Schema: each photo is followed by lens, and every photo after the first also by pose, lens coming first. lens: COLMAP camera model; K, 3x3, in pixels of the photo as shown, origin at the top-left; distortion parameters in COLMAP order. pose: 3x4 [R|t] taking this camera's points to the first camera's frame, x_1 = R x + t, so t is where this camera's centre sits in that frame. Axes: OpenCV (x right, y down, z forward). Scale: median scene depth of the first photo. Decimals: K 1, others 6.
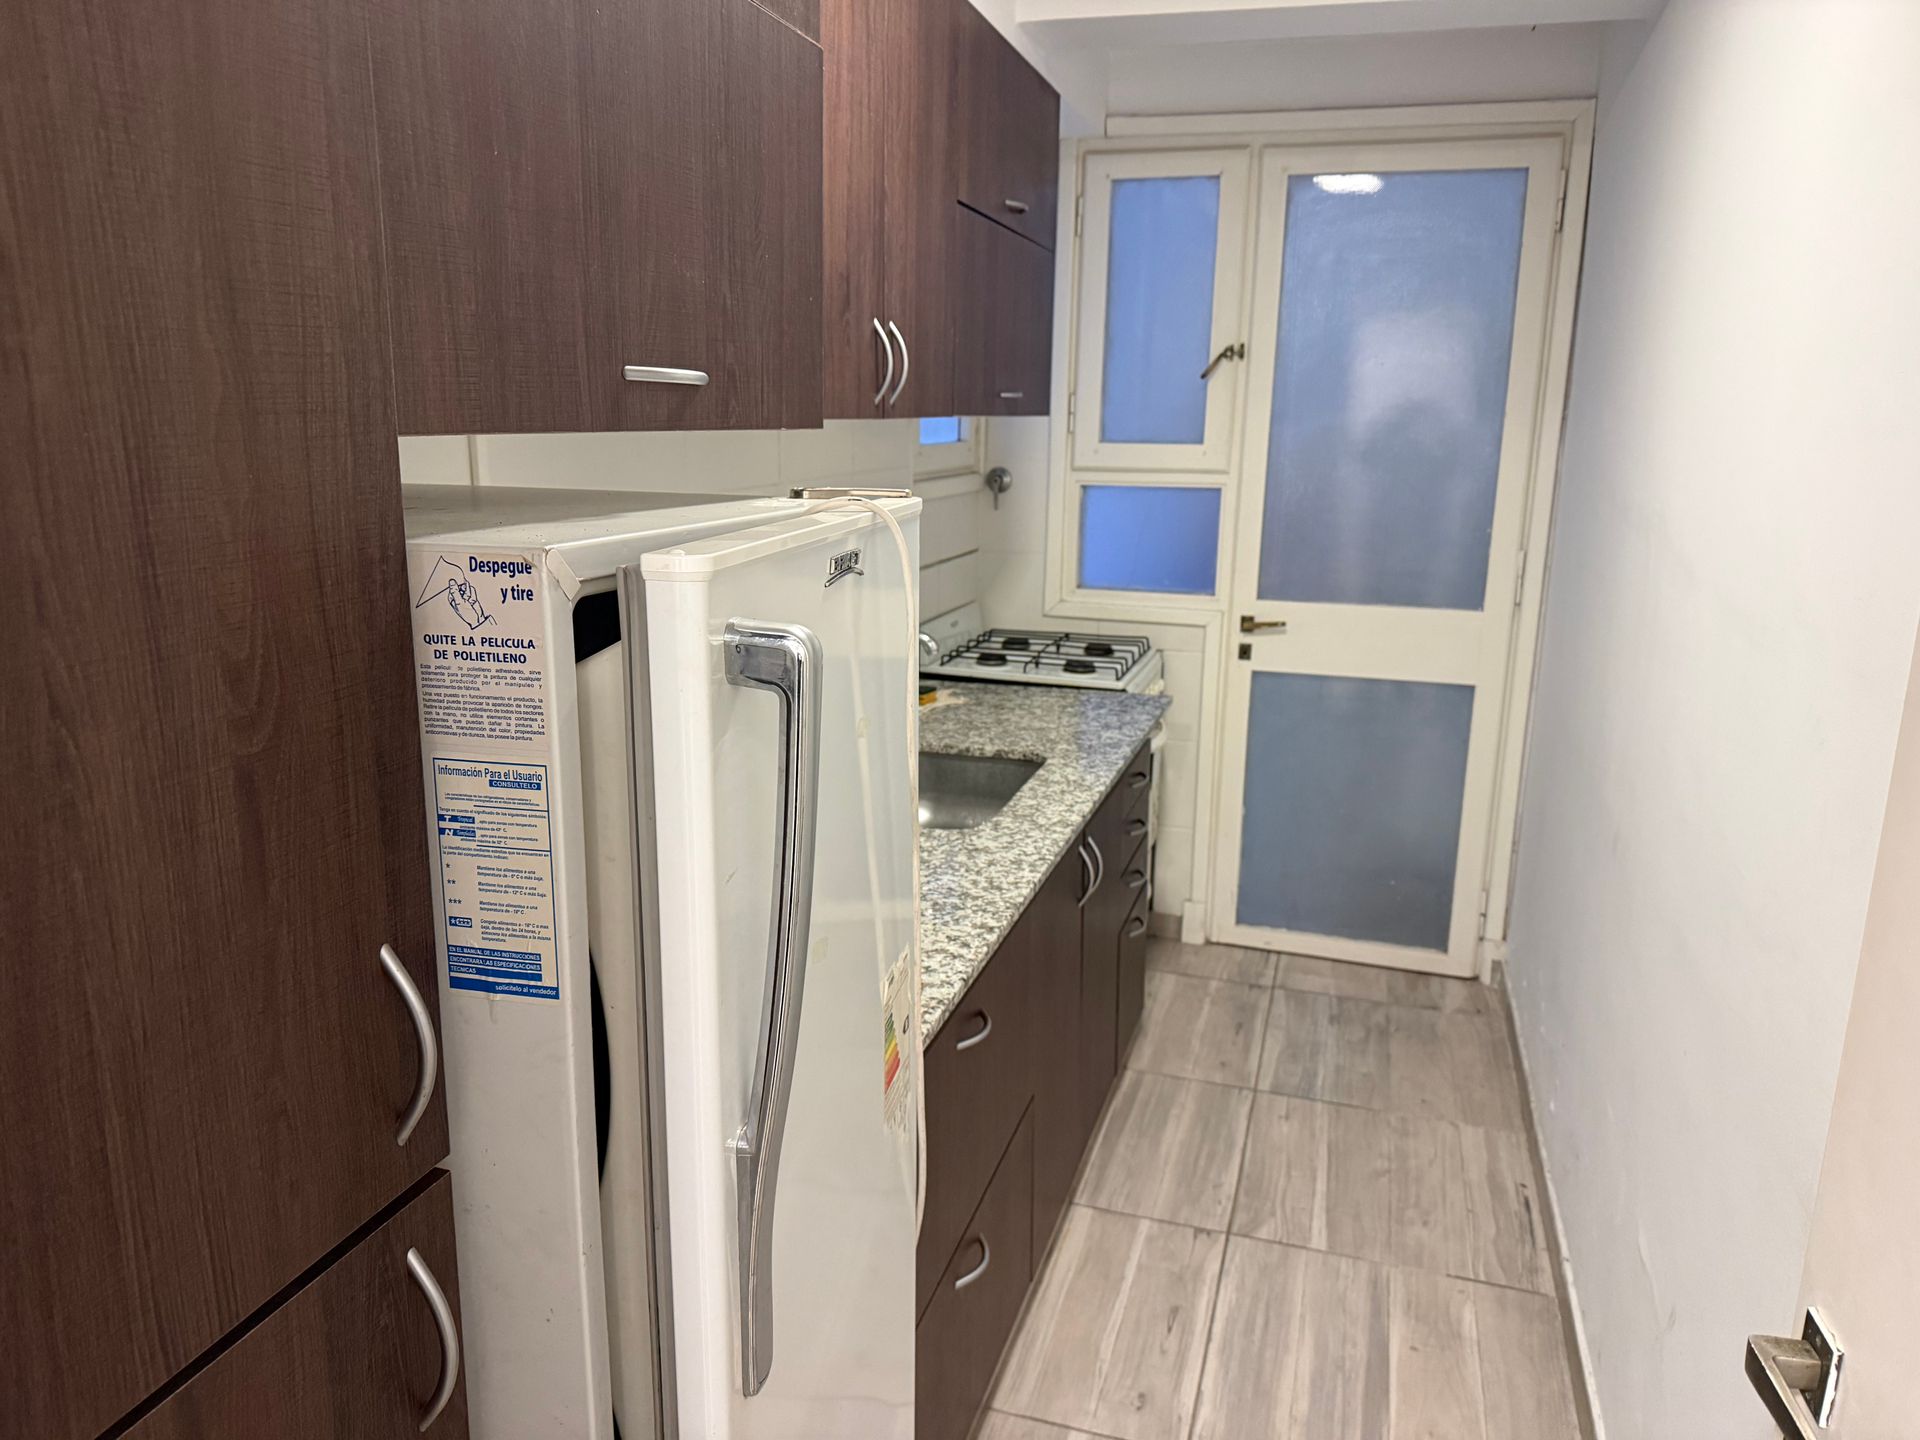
lens RADIAL K [[1360.0, 0, 950.5], [0, 1360.0, 728.1], [0, 0, 1]] dist [0.075035, -0.173044]
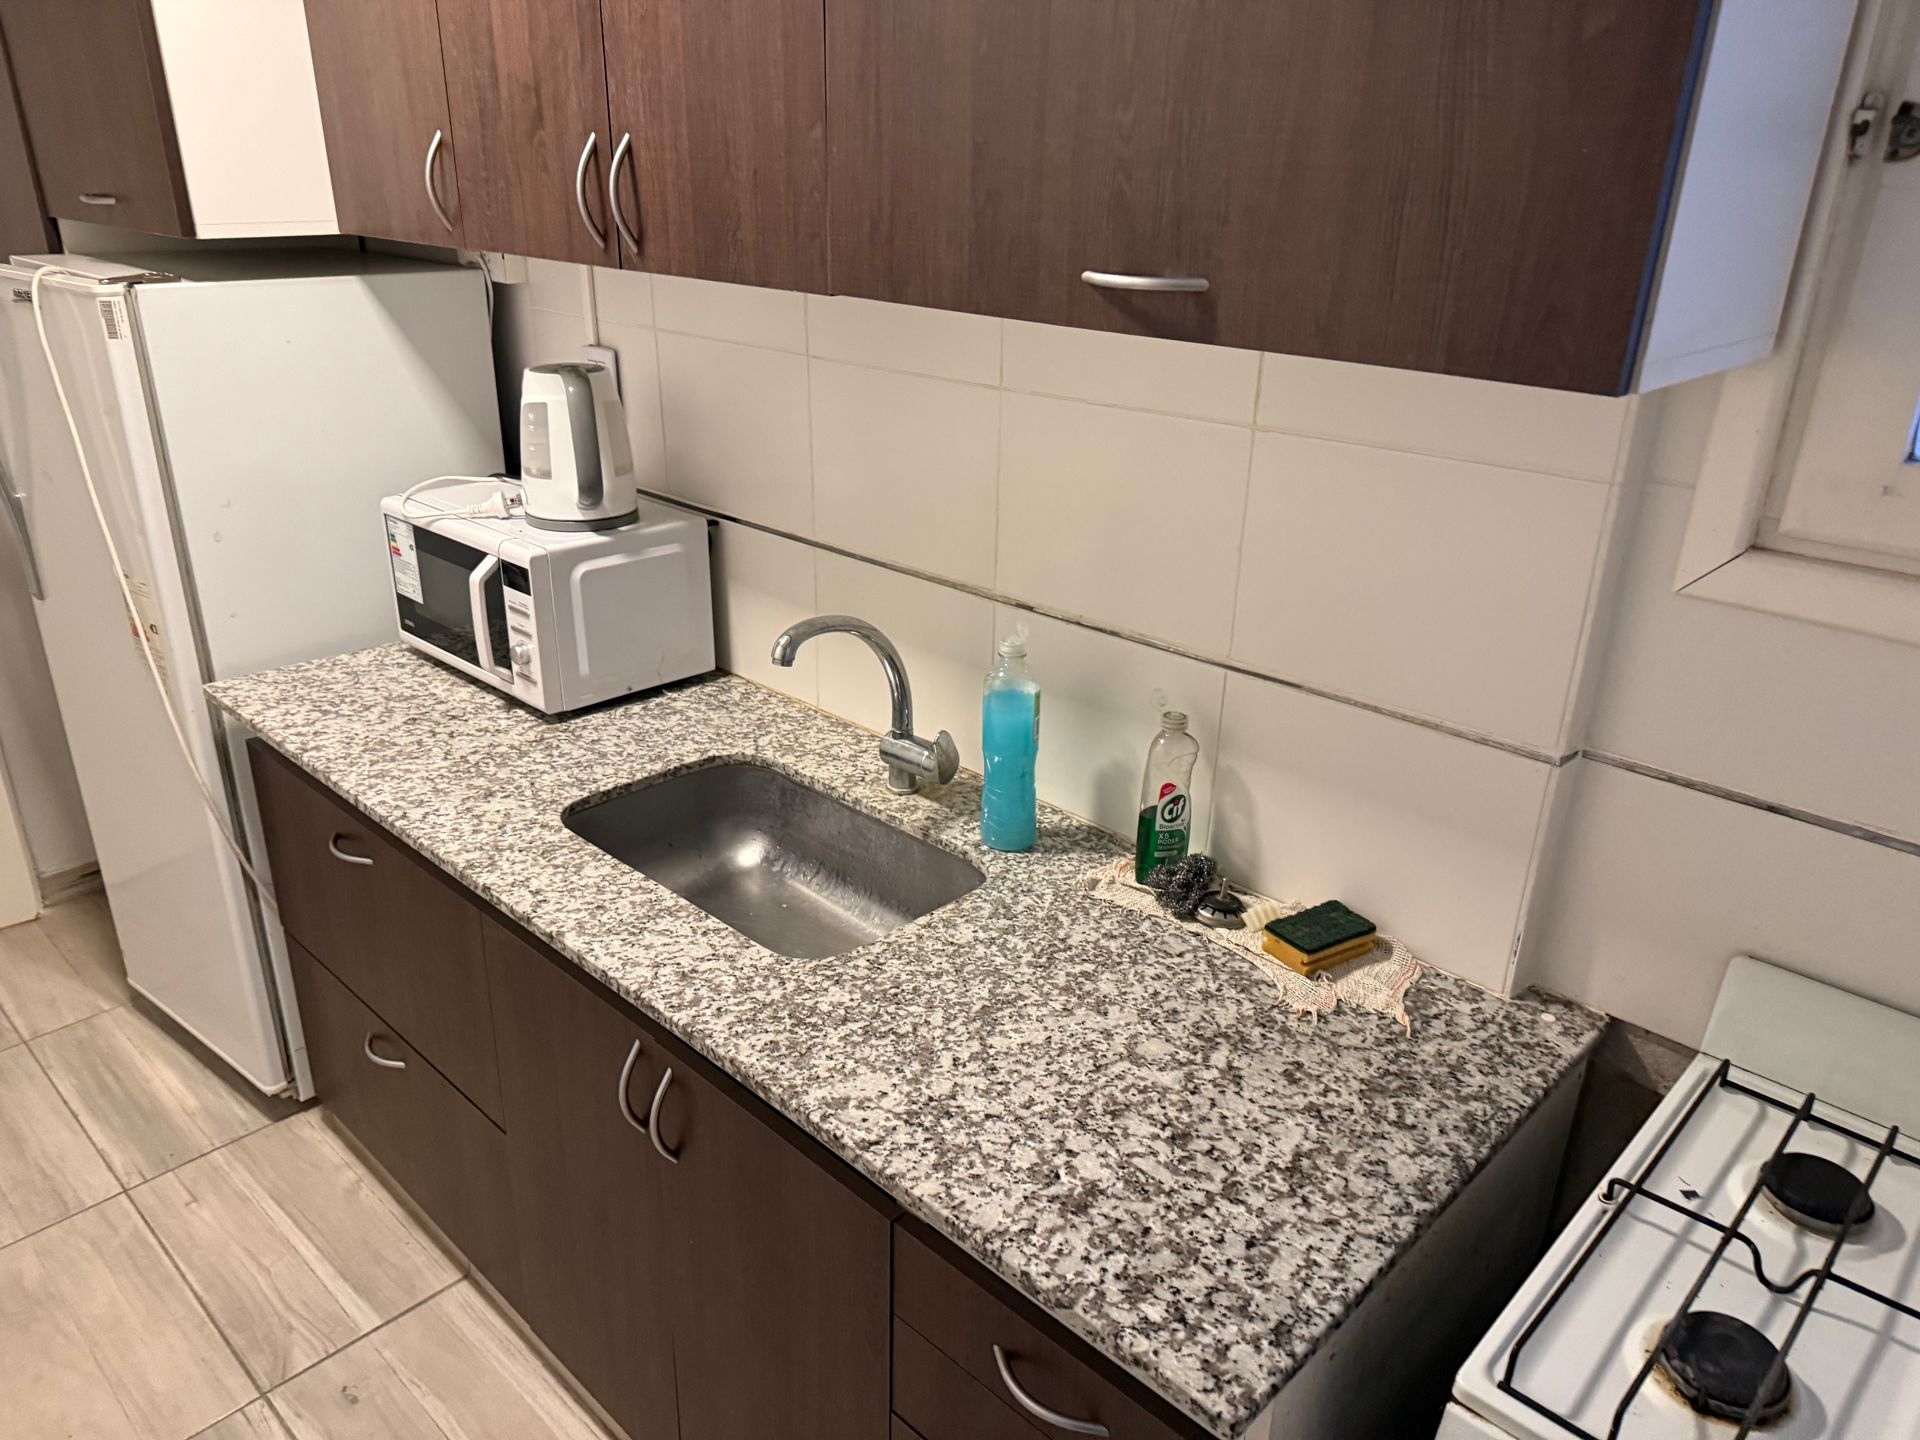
lens RADIAL K [[1360.0, 0, 950.5], [0, 1360.0, 728.1], [0, 0, 1]] dist [0.075035, -0.173044]
pose [[-0.449423, 0.336317, -0.827593, 0.432700], [-0.227653, 0.852719, 0.470154, -0.306209], [0.863825, 0.399702, -0.306668, 1.118475]]
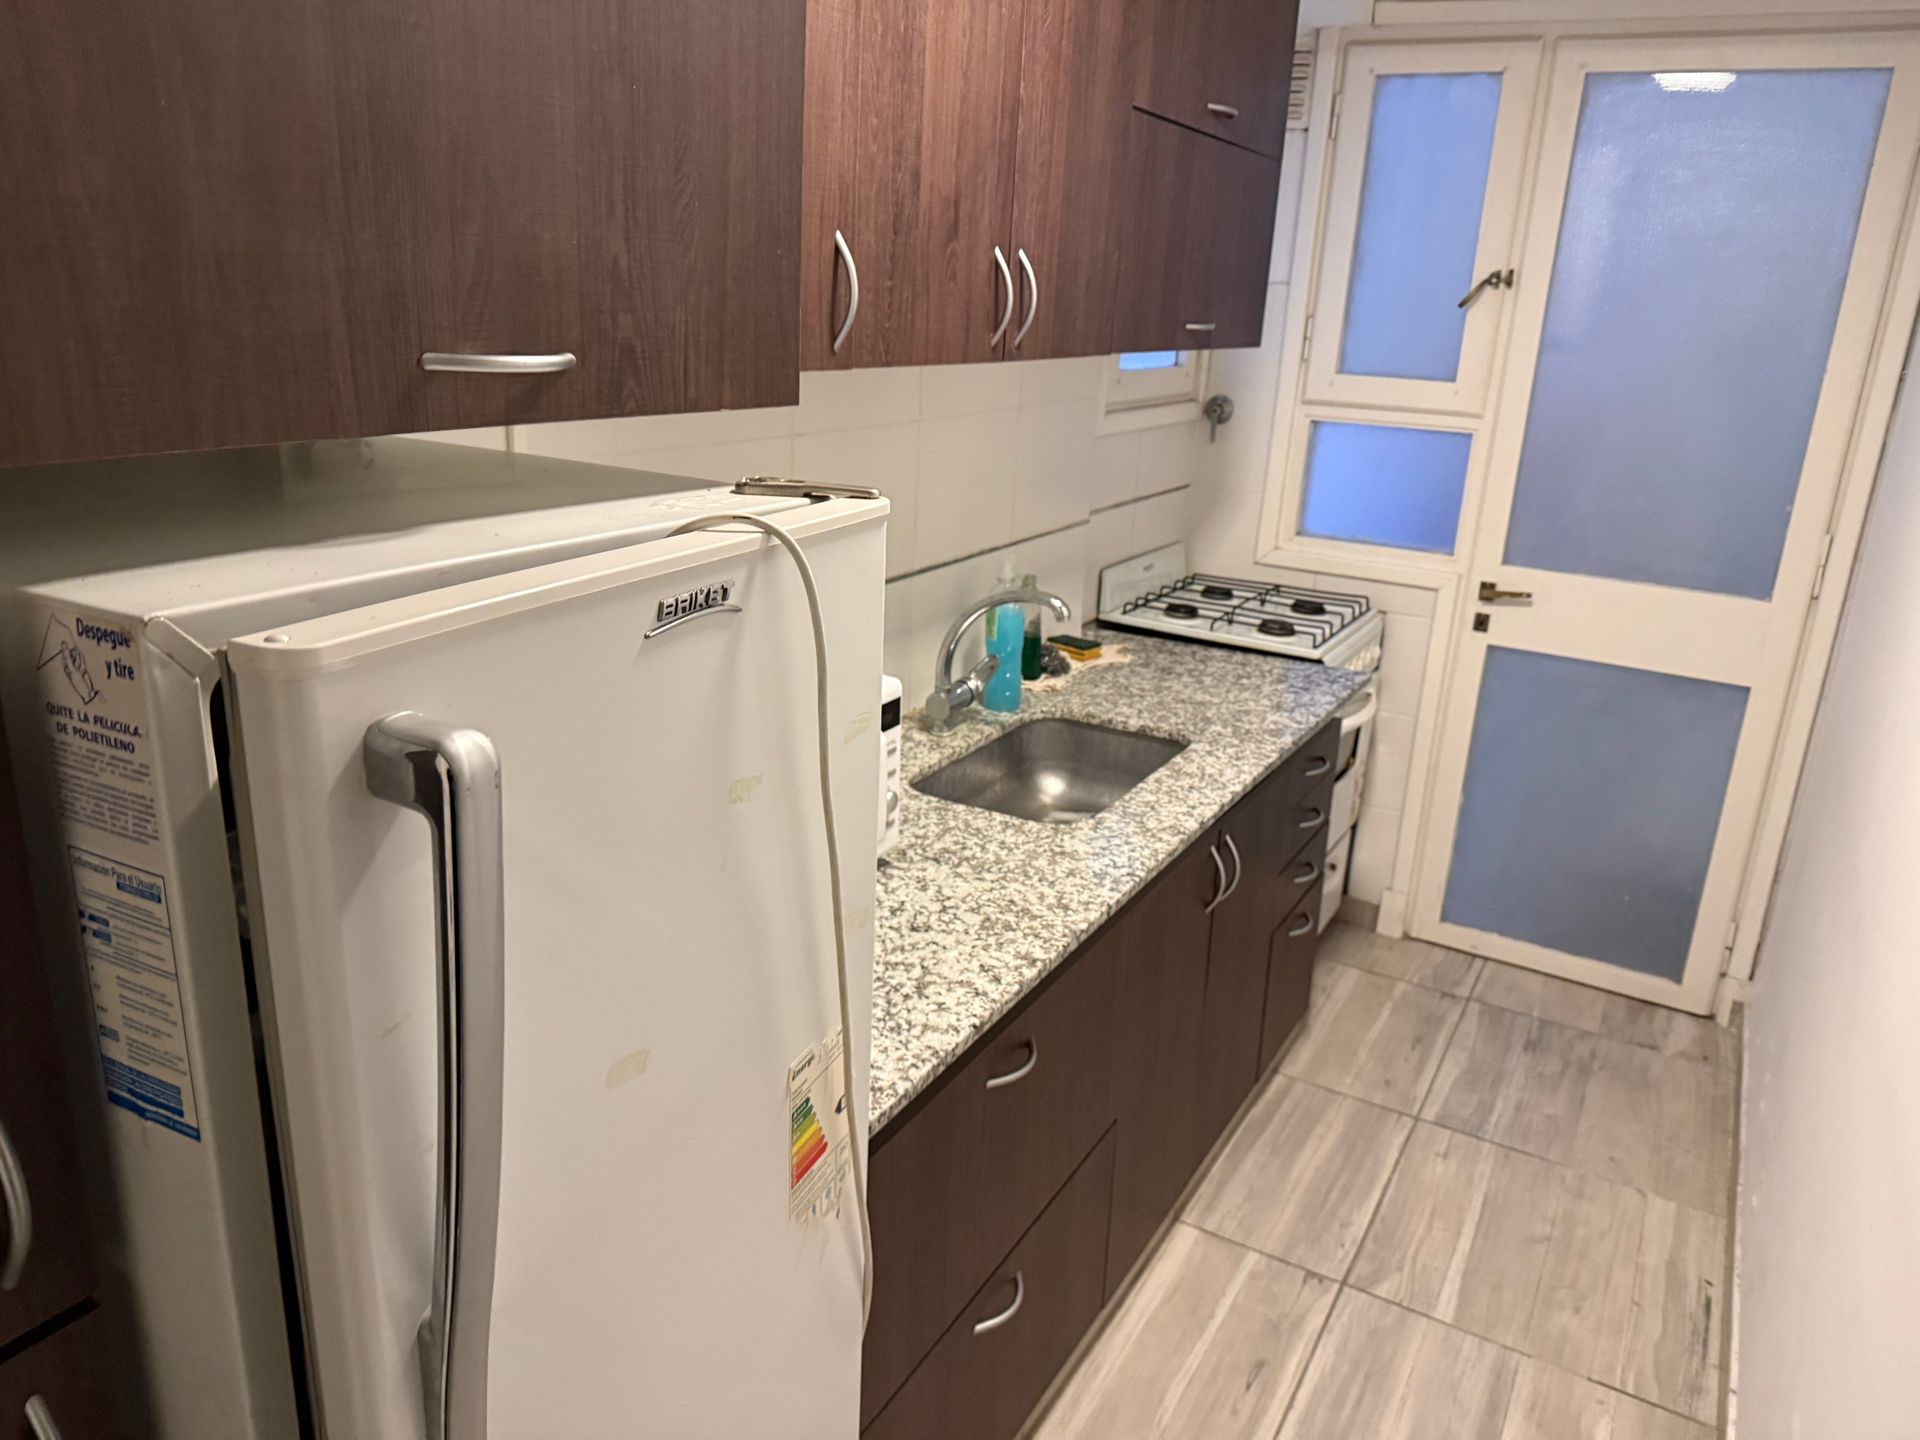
lens RADIAL K [[1368.3, 0, 970.2], [0, 1368.3, 720.6], [0, 0, 1]] dist [0.031275, -0.058474]
pose [[0.977482, 0.098378, -0.186682, 0.089539], [-0.084864, 0.993250, 0.079069, -0.047981], [0.193201, -0.061446, 0.979233, 0.083274]]
